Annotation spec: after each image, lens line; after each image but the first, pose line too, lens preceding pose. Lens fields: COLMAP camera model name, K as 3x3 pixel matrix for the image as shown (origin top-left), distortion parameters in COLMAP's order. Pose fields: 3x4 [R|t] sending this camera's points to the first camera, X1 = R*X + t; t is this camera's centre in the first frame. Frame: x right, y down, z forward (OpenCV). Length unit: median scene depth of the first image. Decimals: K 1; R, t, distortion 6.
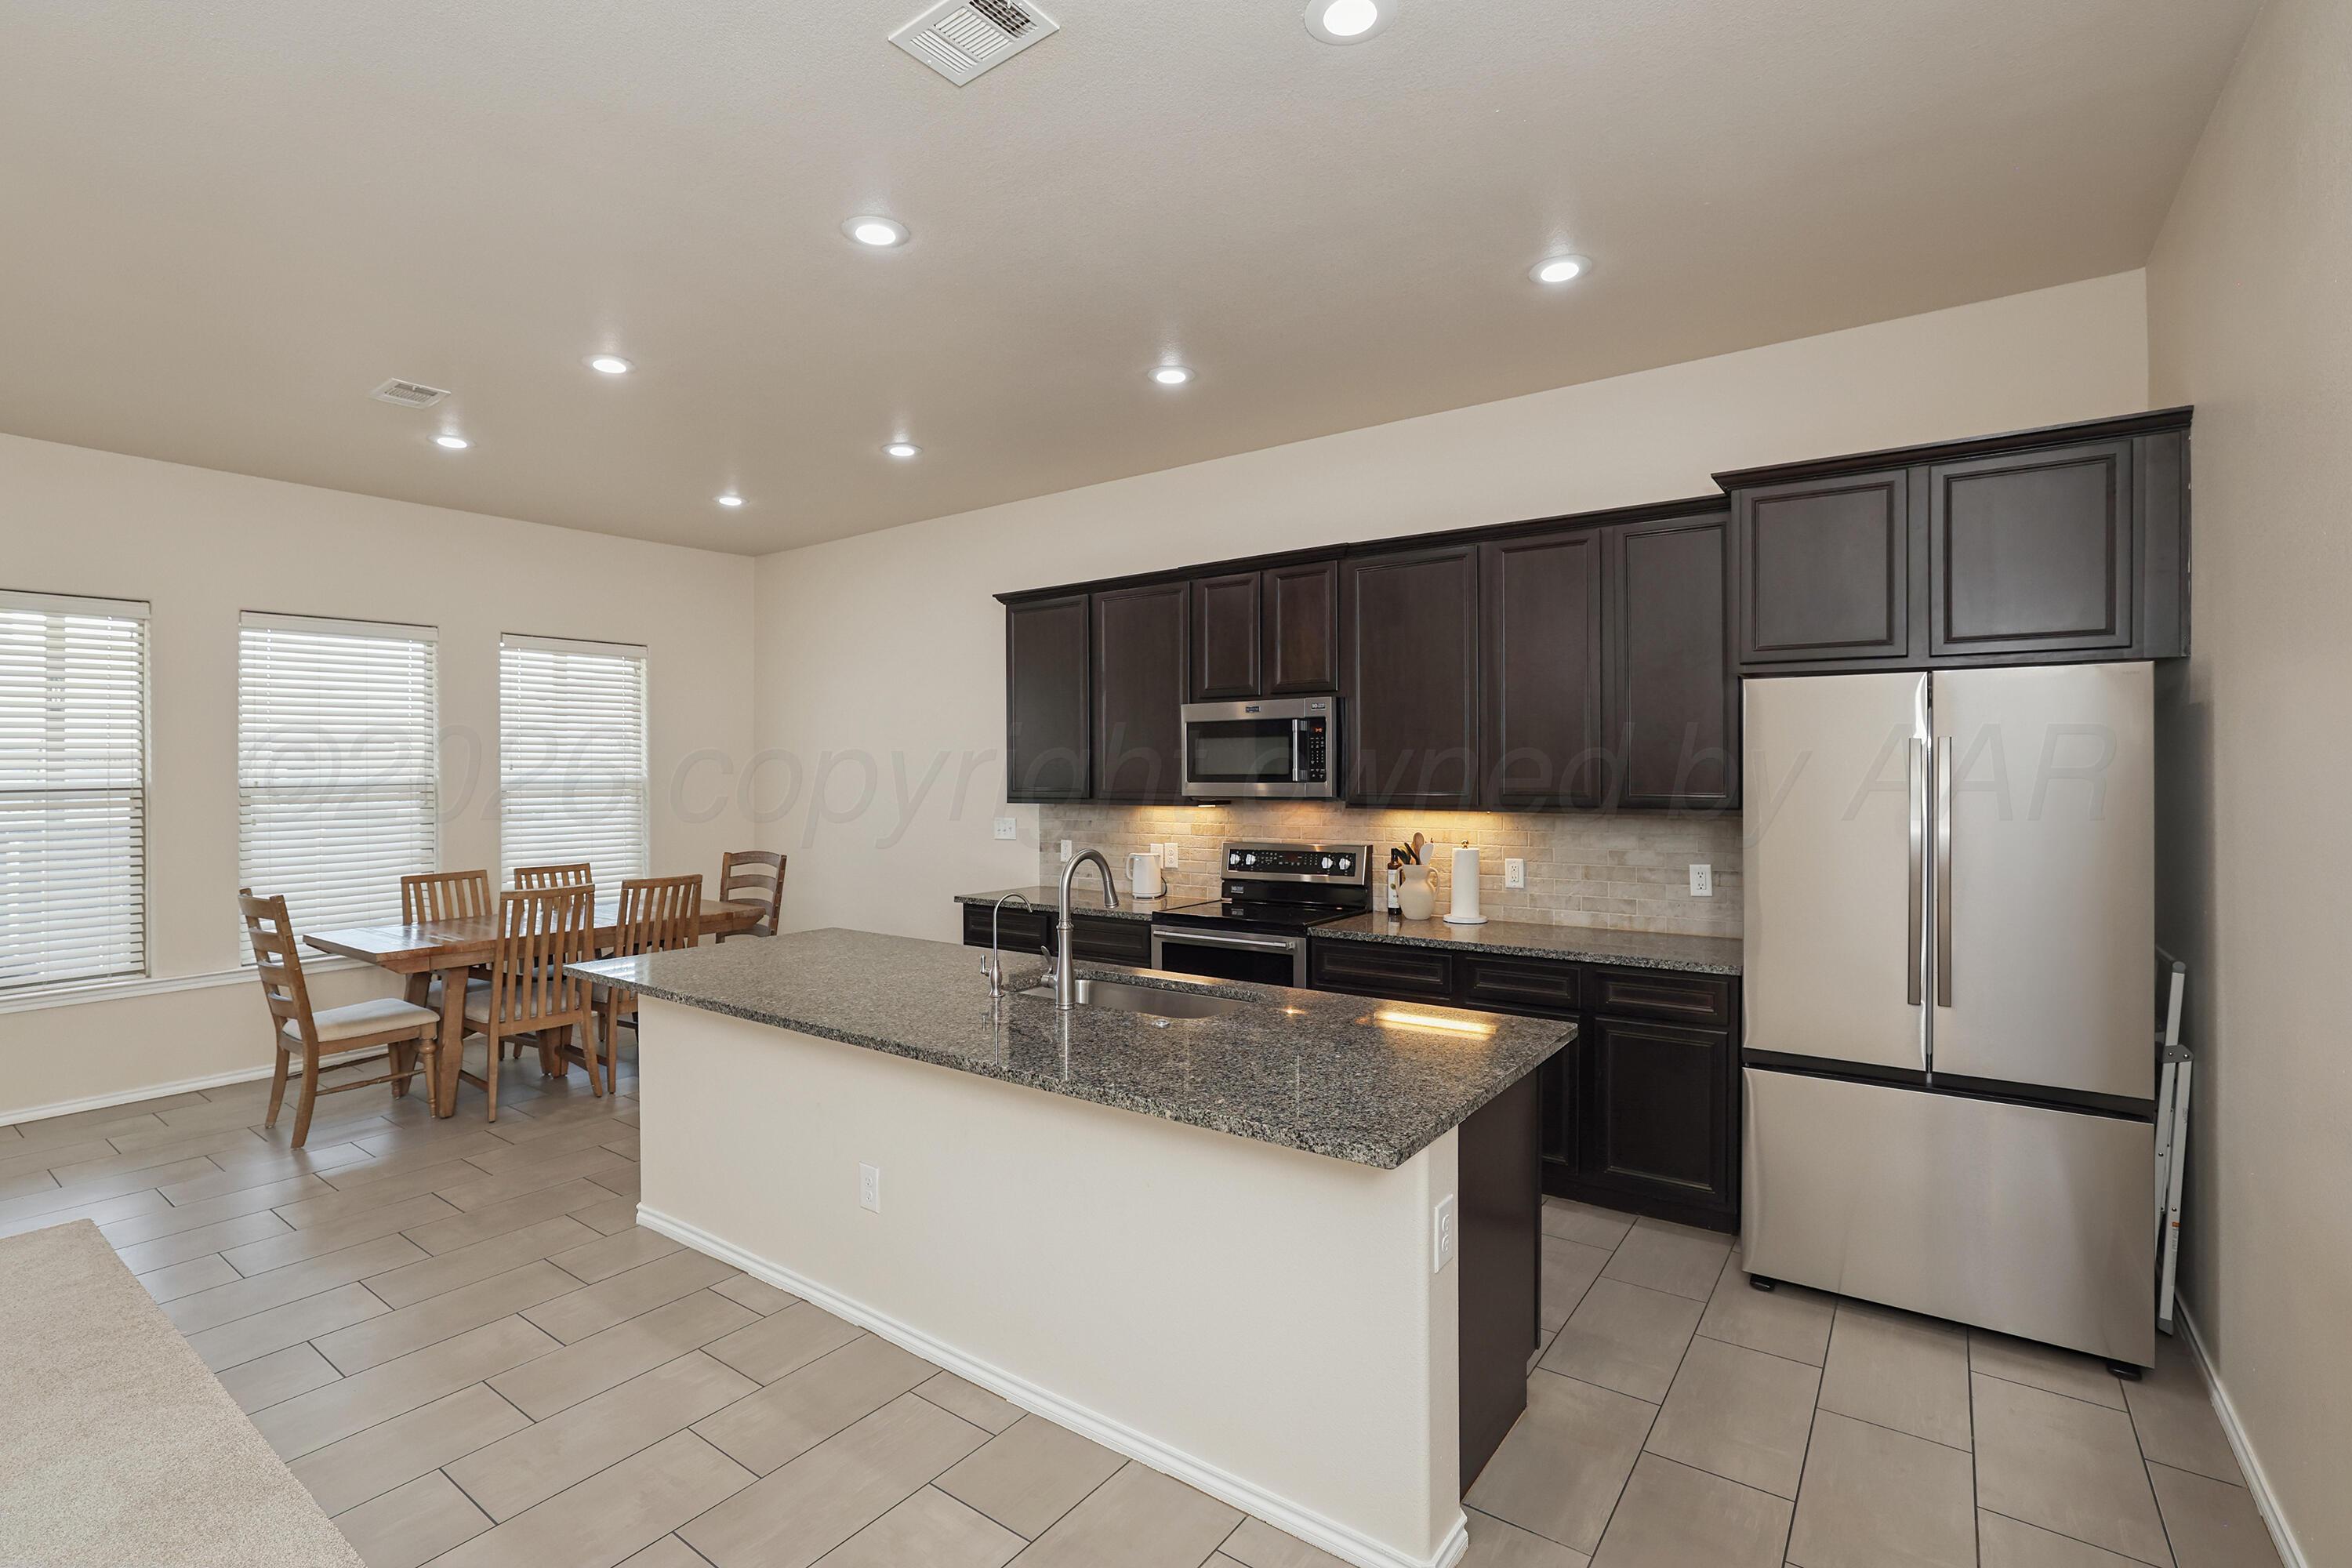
lens RADIAL K [[1079.5, 0, 1145.2], [0, 1079.5, 762.5], [0, 0, 1]] dist [-0.041163, 0.016289]
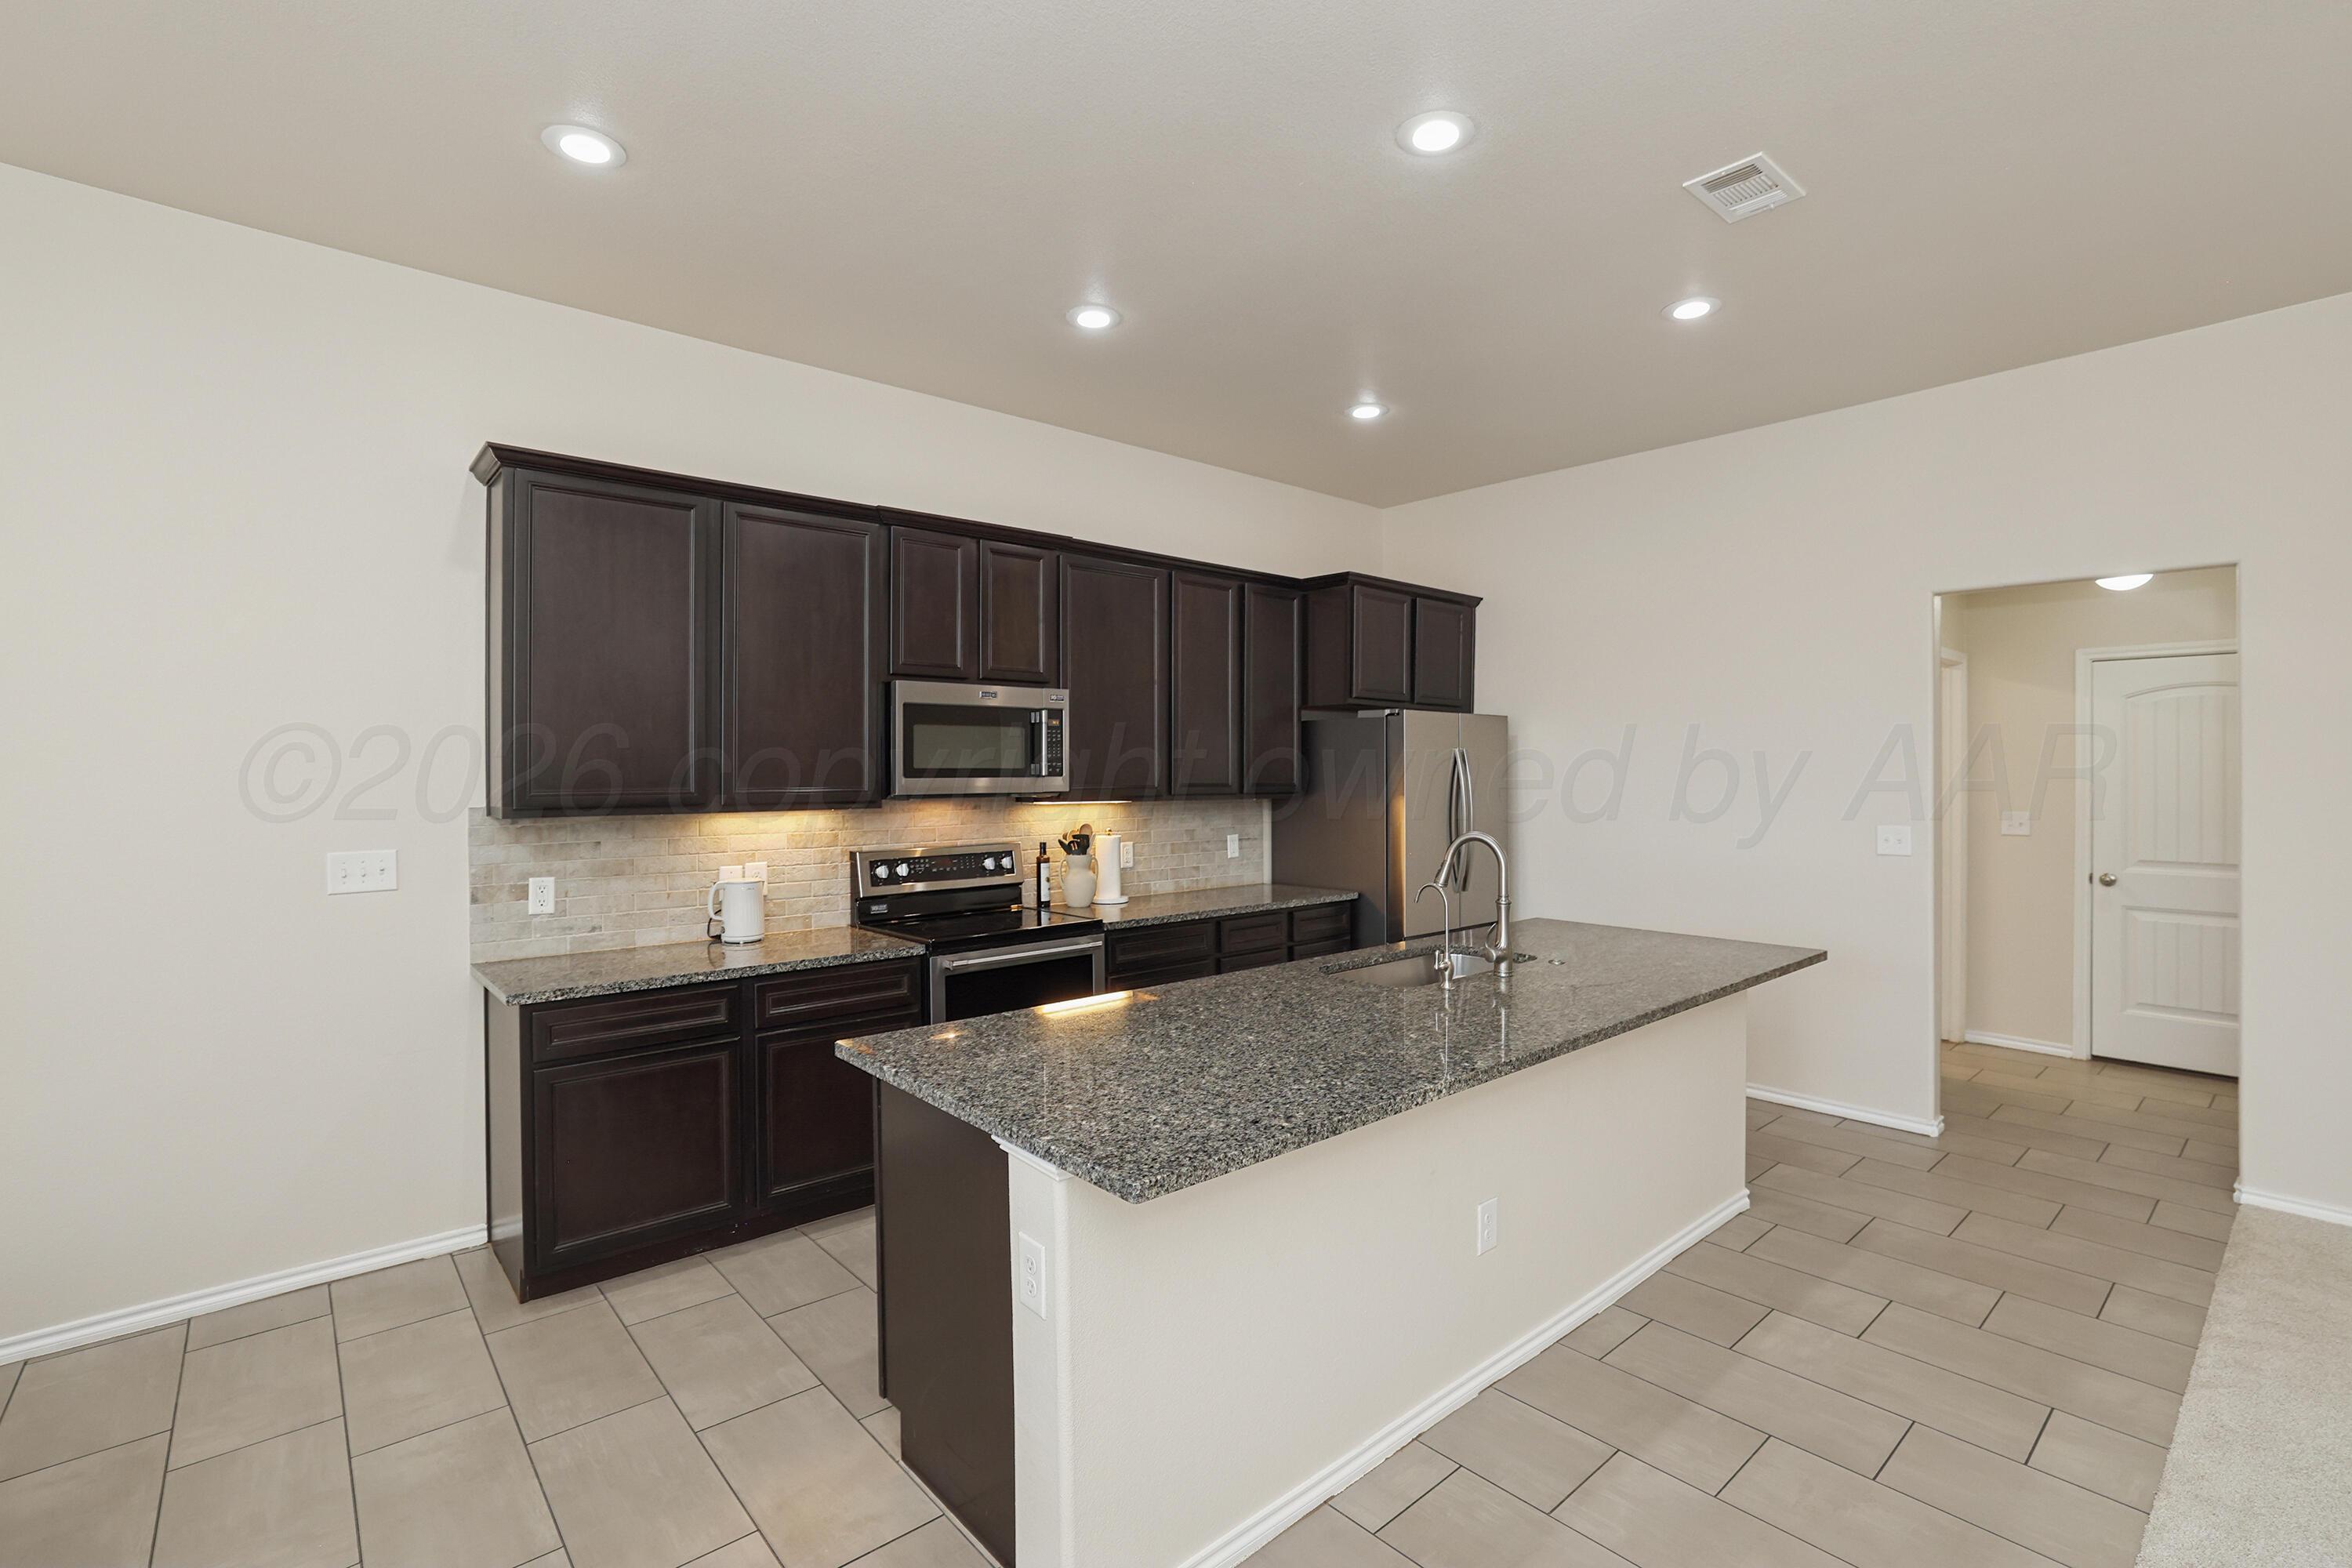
lens RADIAL K [[1079.5, 0, 1172.2], [0, 1079.5, 767.1], [0, 0, 1]] dist [-0.041163, 0.016289]
pose [[0.210840, 0.007183, 0.977494, -0.731283], [-0.005811, 0.999965, -0.006095, 0.014318], [-0.977503, -0.004395, 0.210874, 0.660867]]
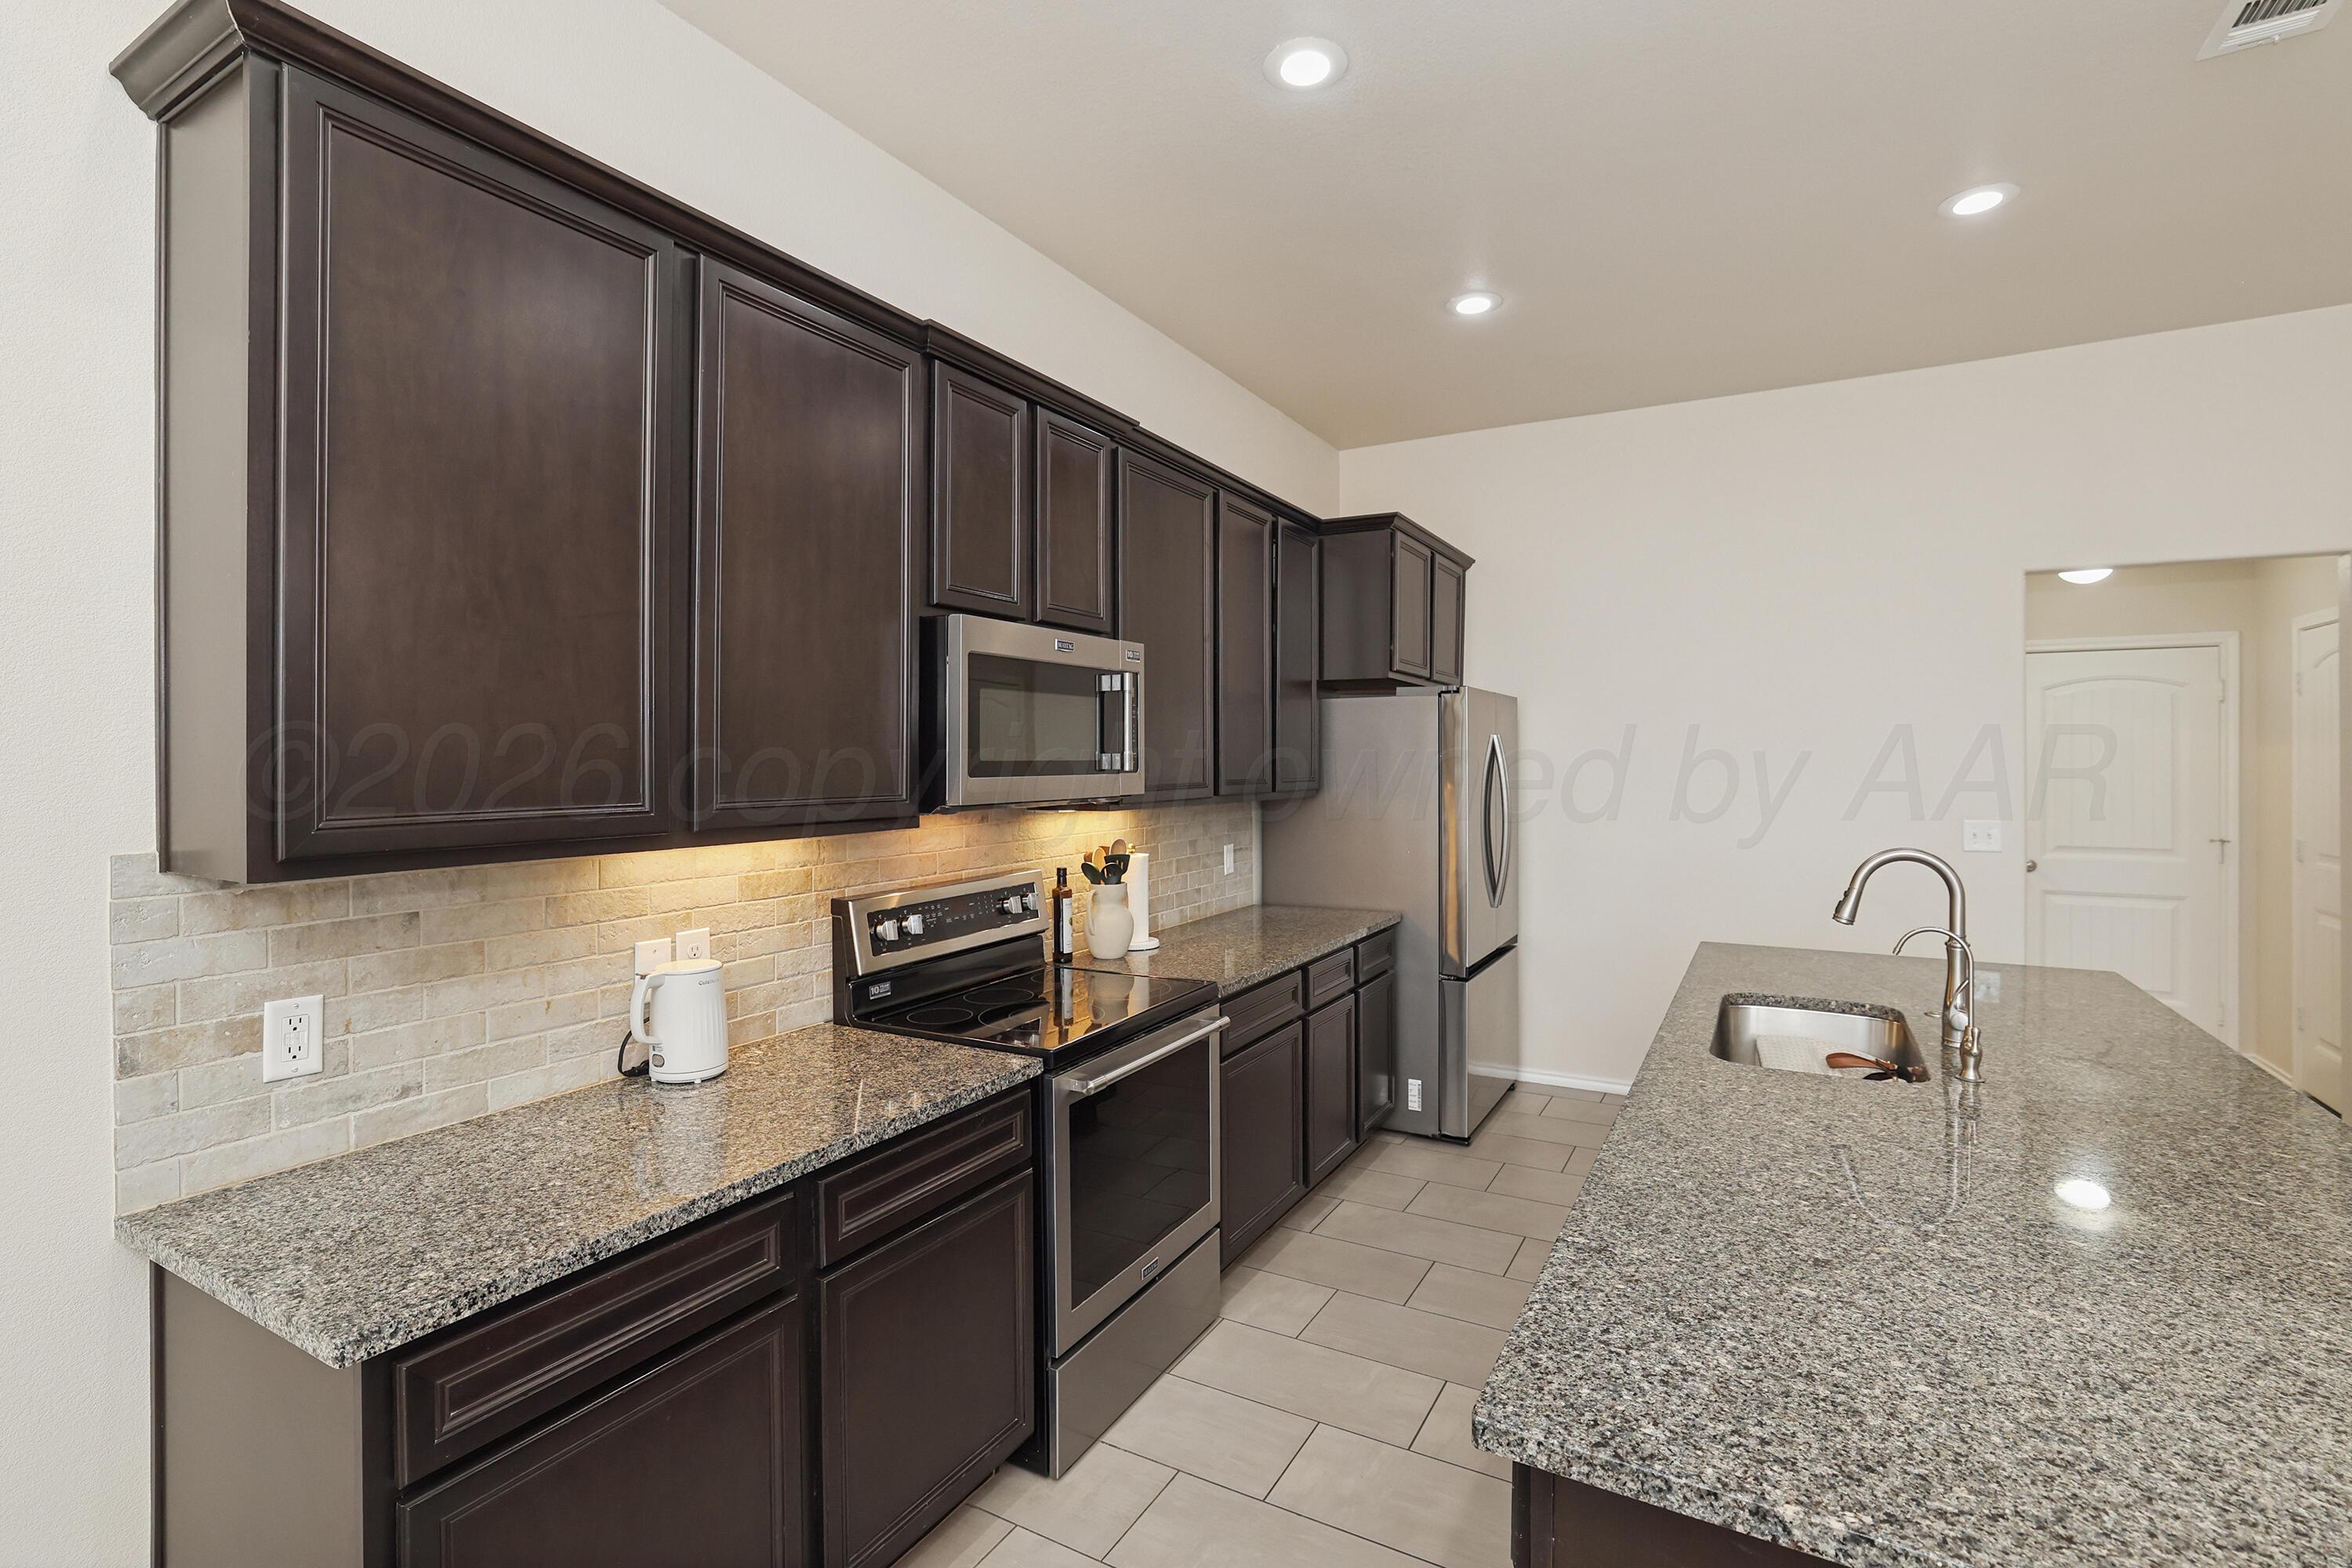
lens RADIAL K [[1079.5, 0, 1158.0], [0, 1079.5, 757.6], [0, 0, 1]] dist [-0.041163, 0.016289]
pose [[-0.115739, 0.007286, 0.993253, -0.468831], [-0.001518, 0.999971, -0.007512, 0.013250], [-0.993278, -0.002377, -0.115725, 1.010554]]
